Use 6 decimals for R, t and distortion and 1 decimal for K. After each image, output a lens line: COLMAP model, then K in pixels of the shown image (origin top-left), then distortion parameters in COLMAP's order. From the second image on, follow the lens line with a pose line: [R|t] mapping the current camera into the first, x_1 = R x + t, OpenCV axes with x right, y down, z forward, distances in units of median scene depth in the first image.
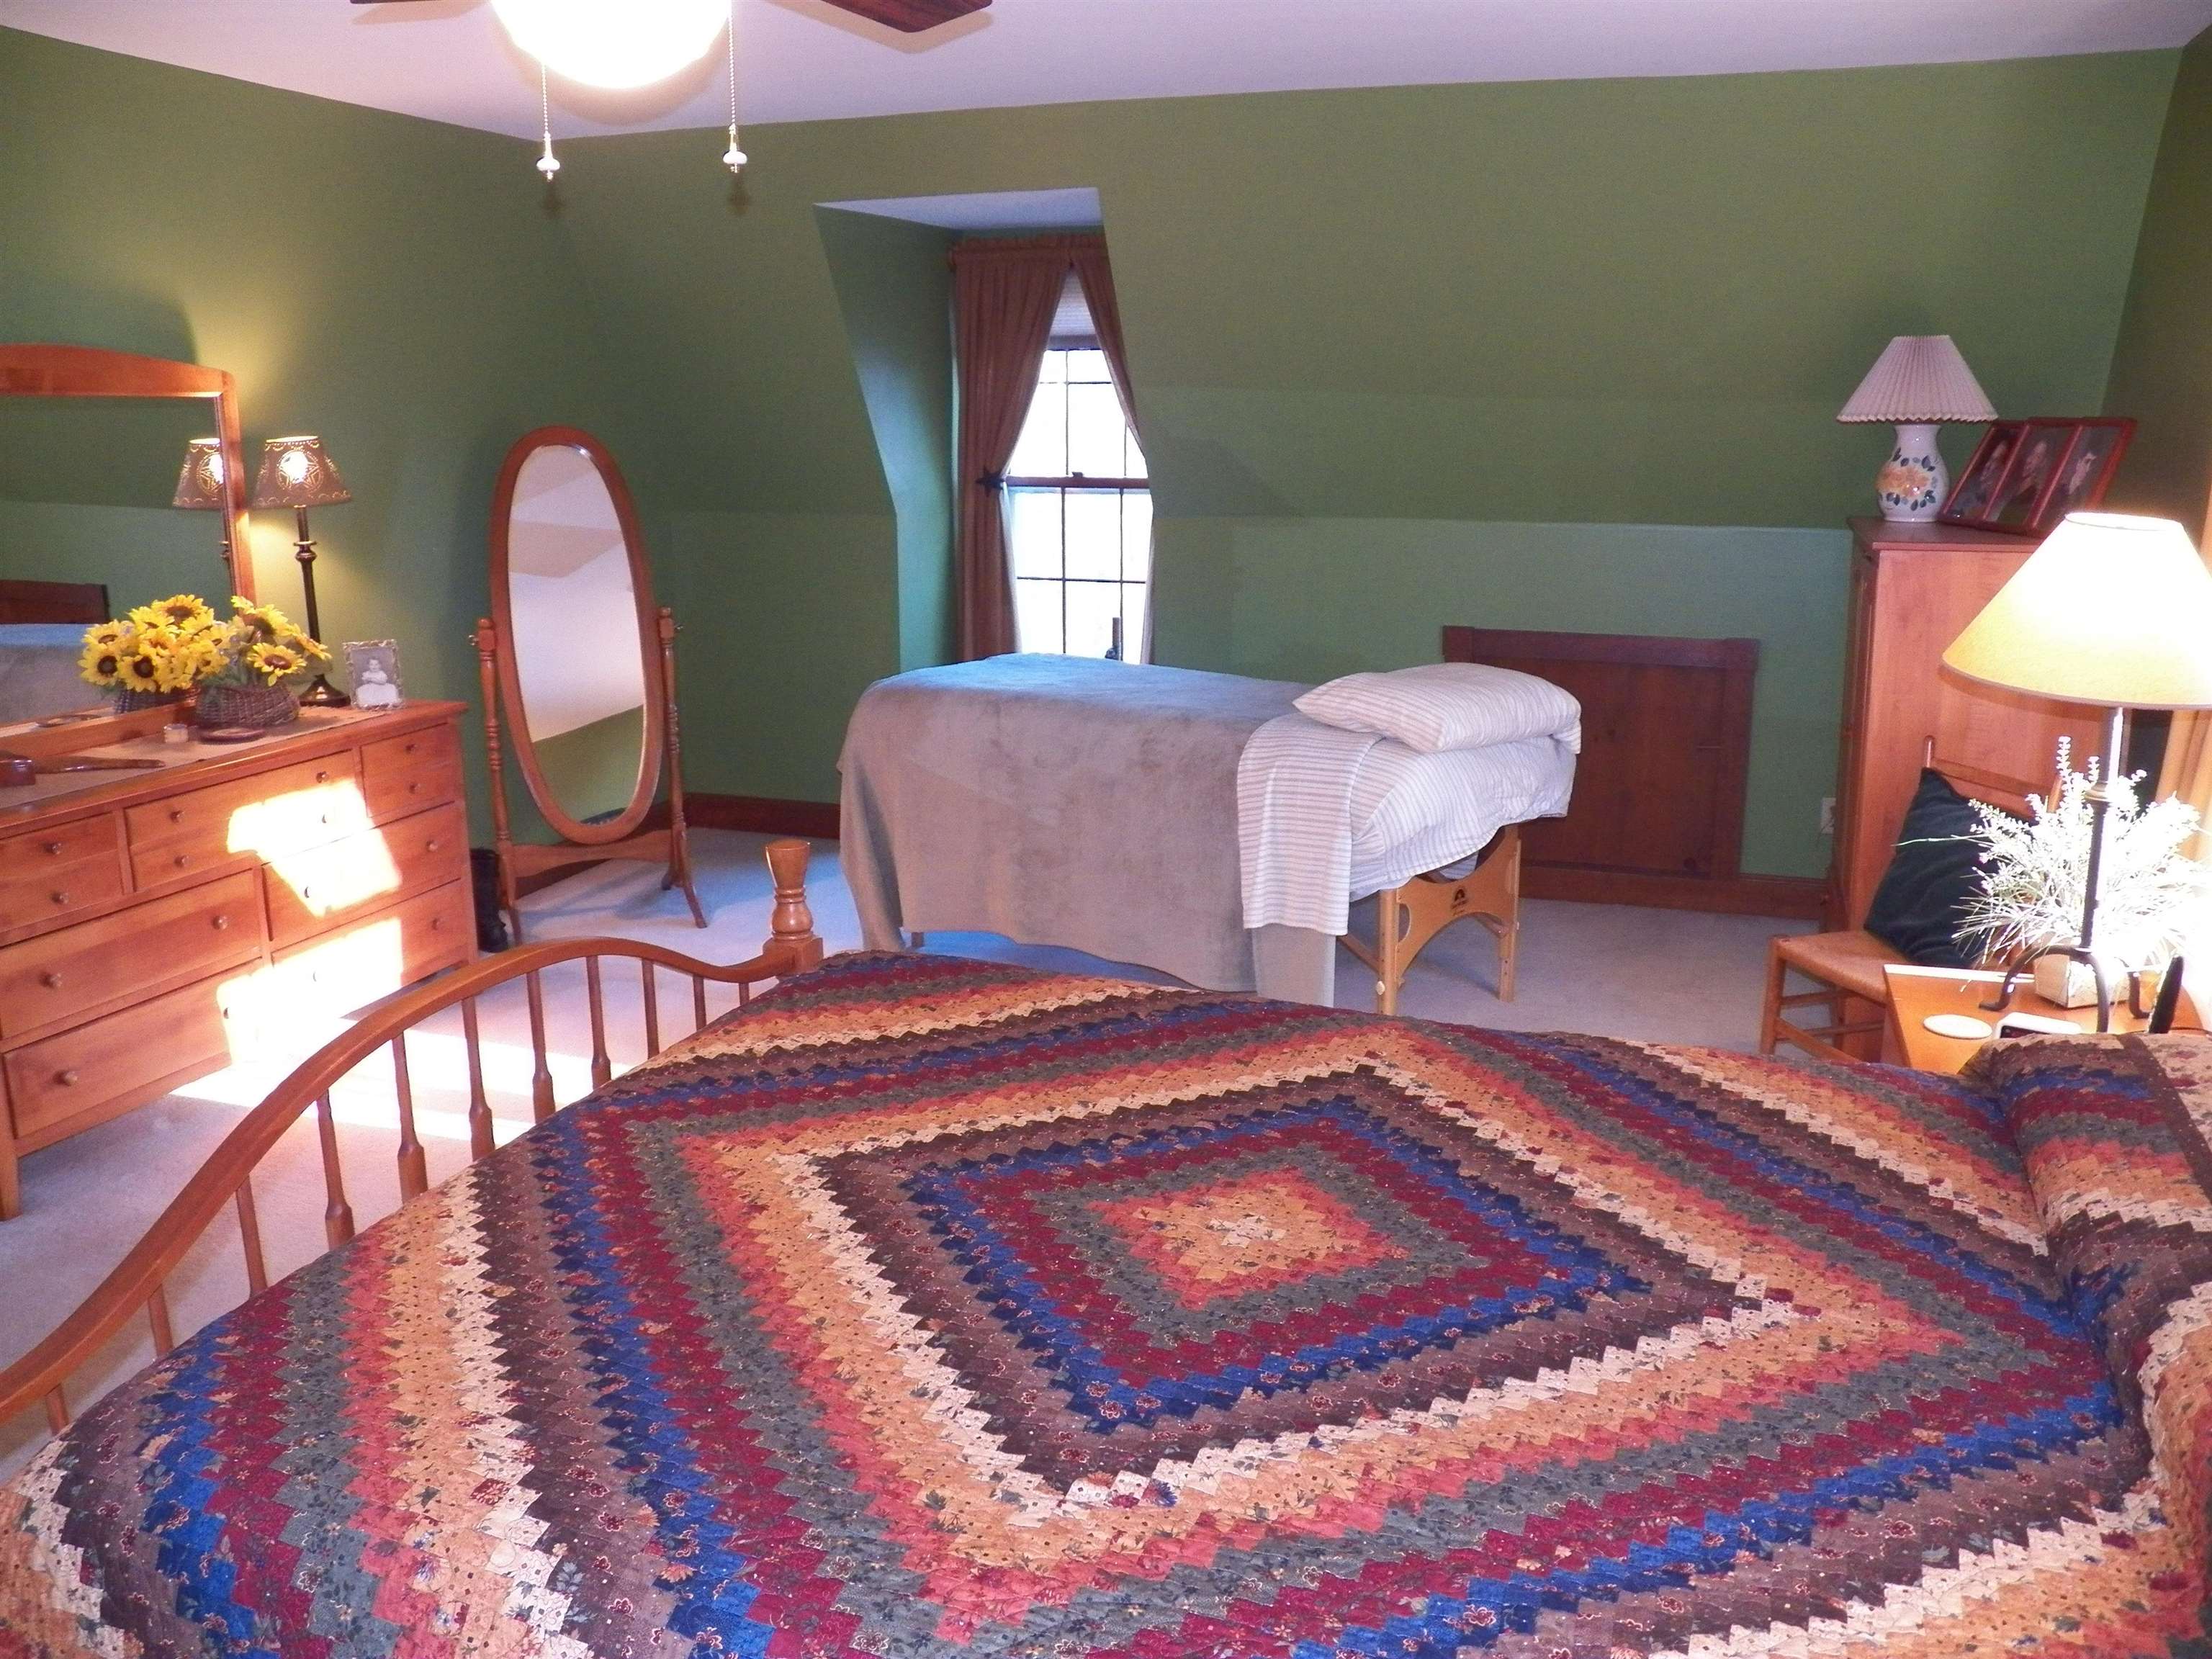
lens RADIAL K [[1814.0, 0, 1106.0], [0, 1814.0, 829.5], [0, 0, 1]] dist [-0.151277, 0.132639]
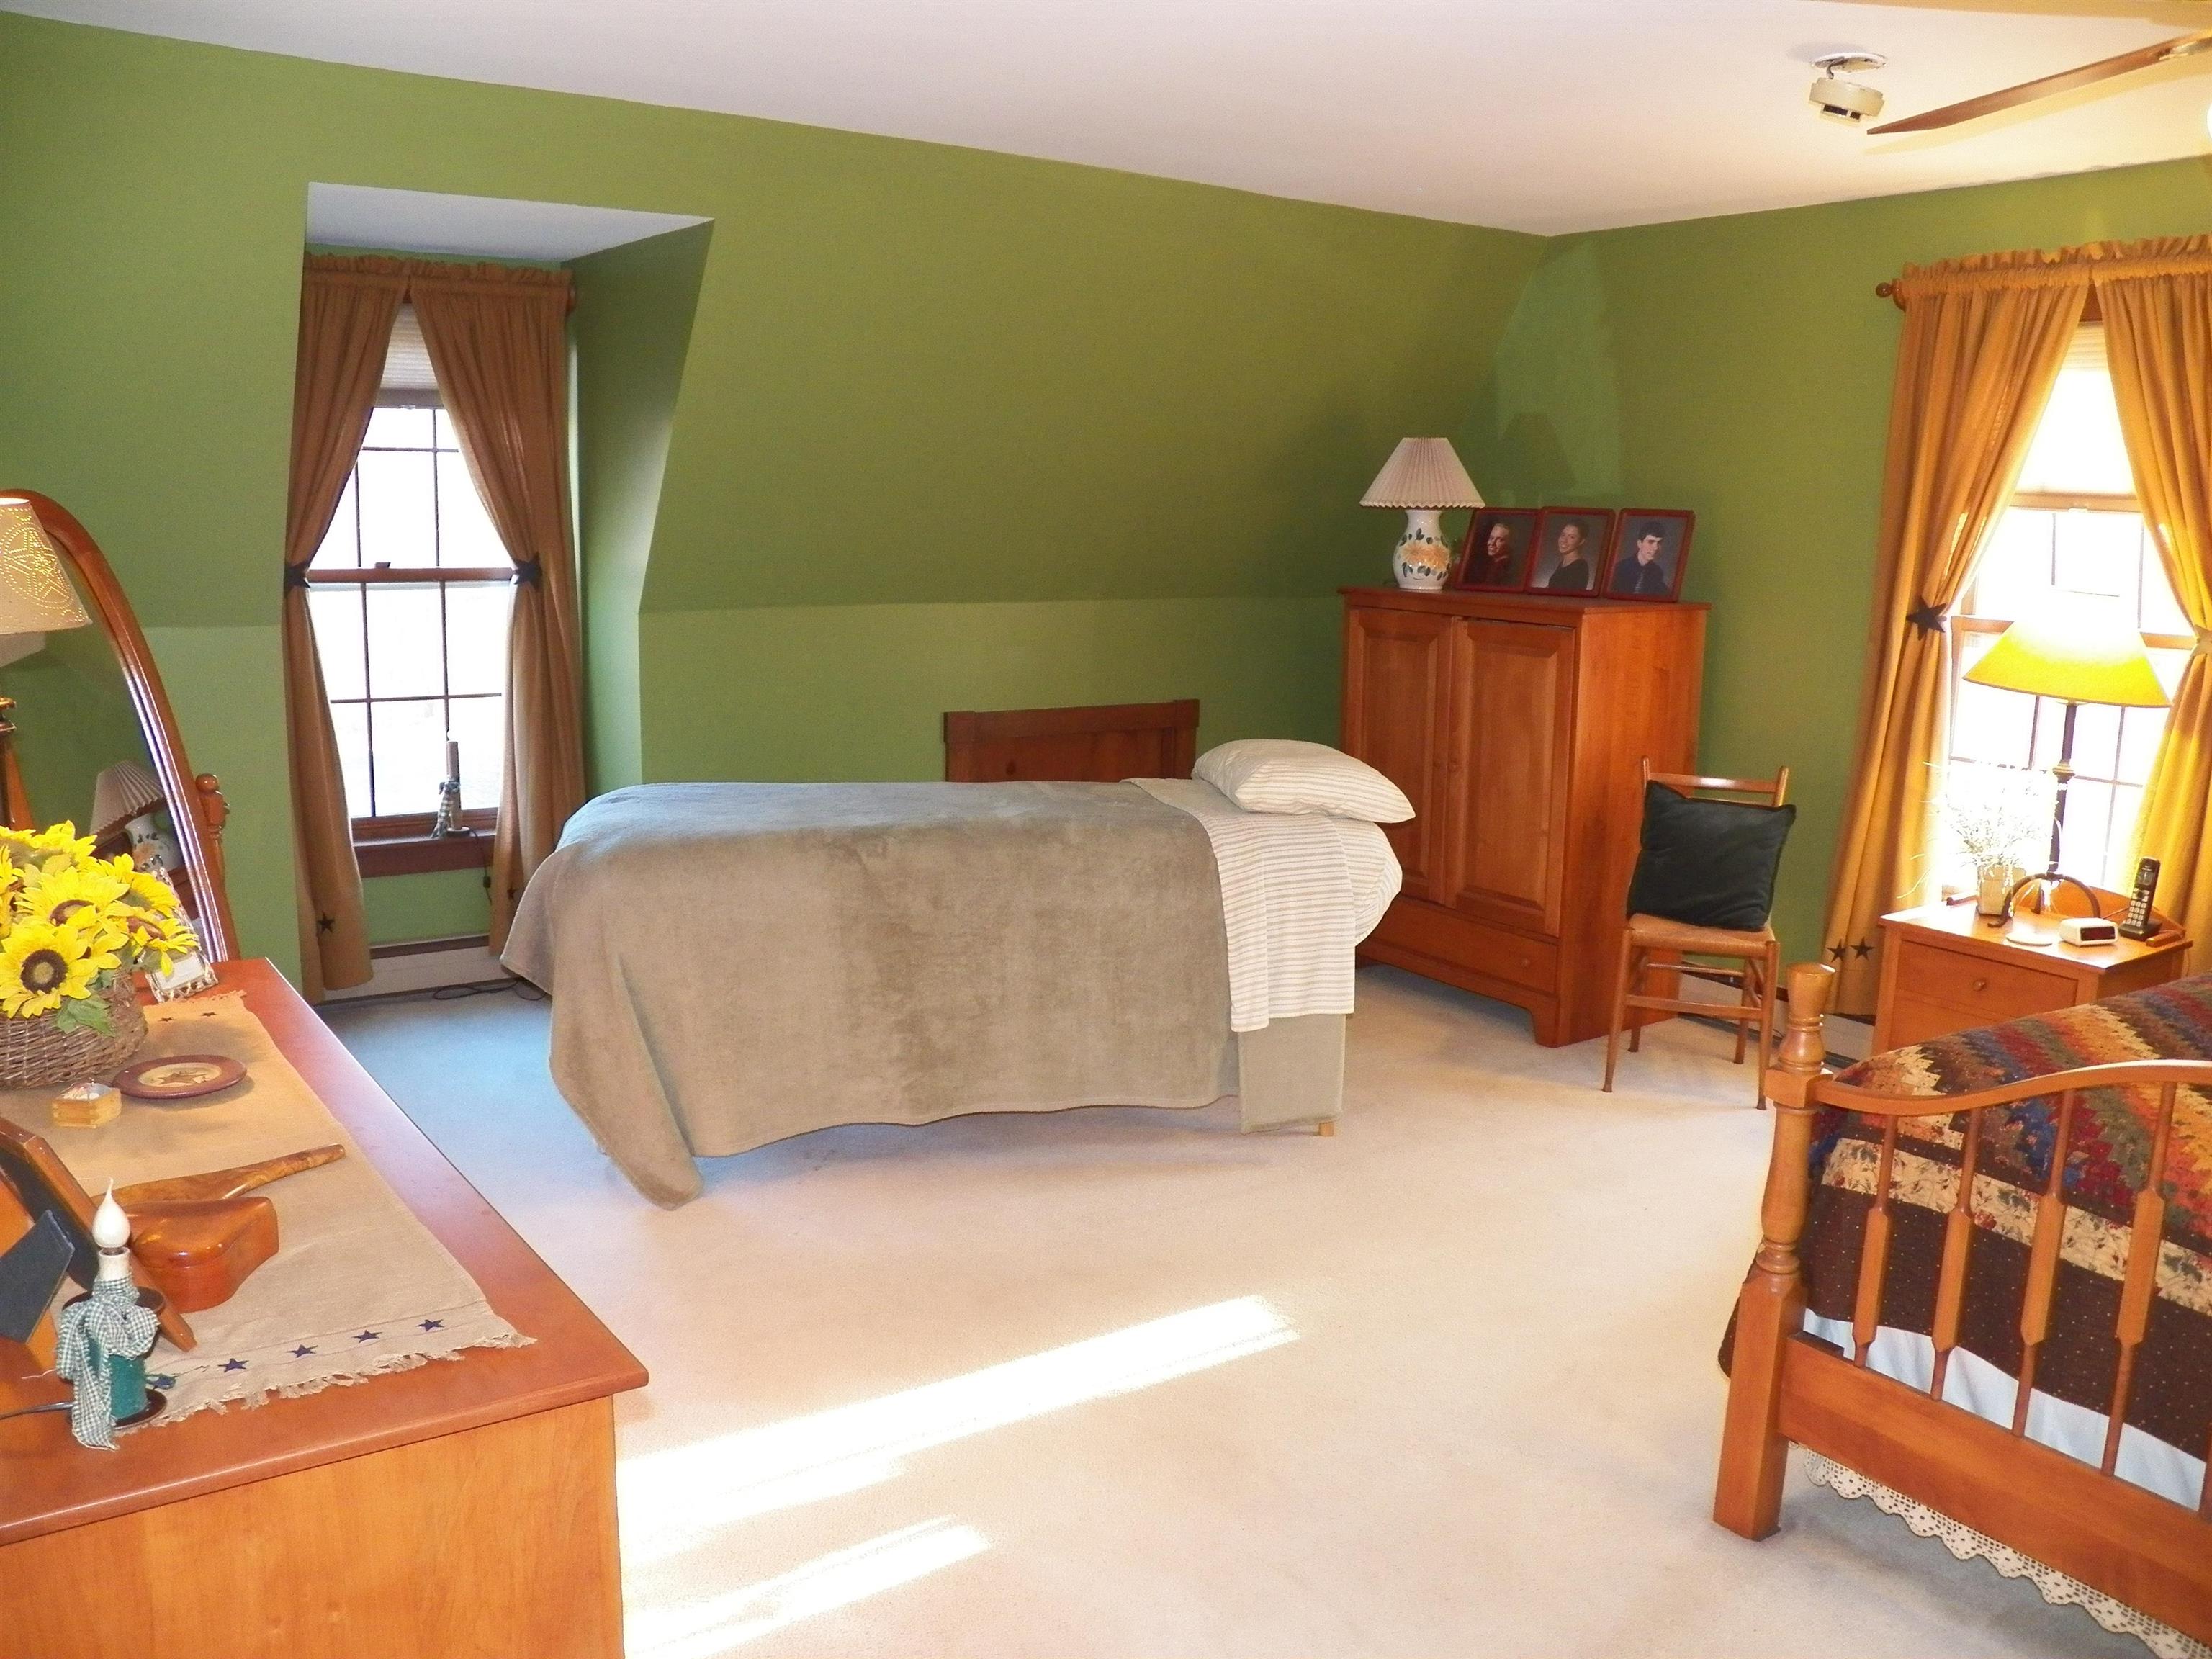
lens RADIAL K [[1814.0, 0, 1106.0], [0, 1814.0, 829.5], [0, 0, 1]] dist [-0.151277, 0.132639]
pose [[0.591619, -0.121848, 0.796957, -0.663793], [0.157039, 0.986996, 0.034326, -0.088720], [-0.790775, 0.104845, 0.603060, 0.442668]]
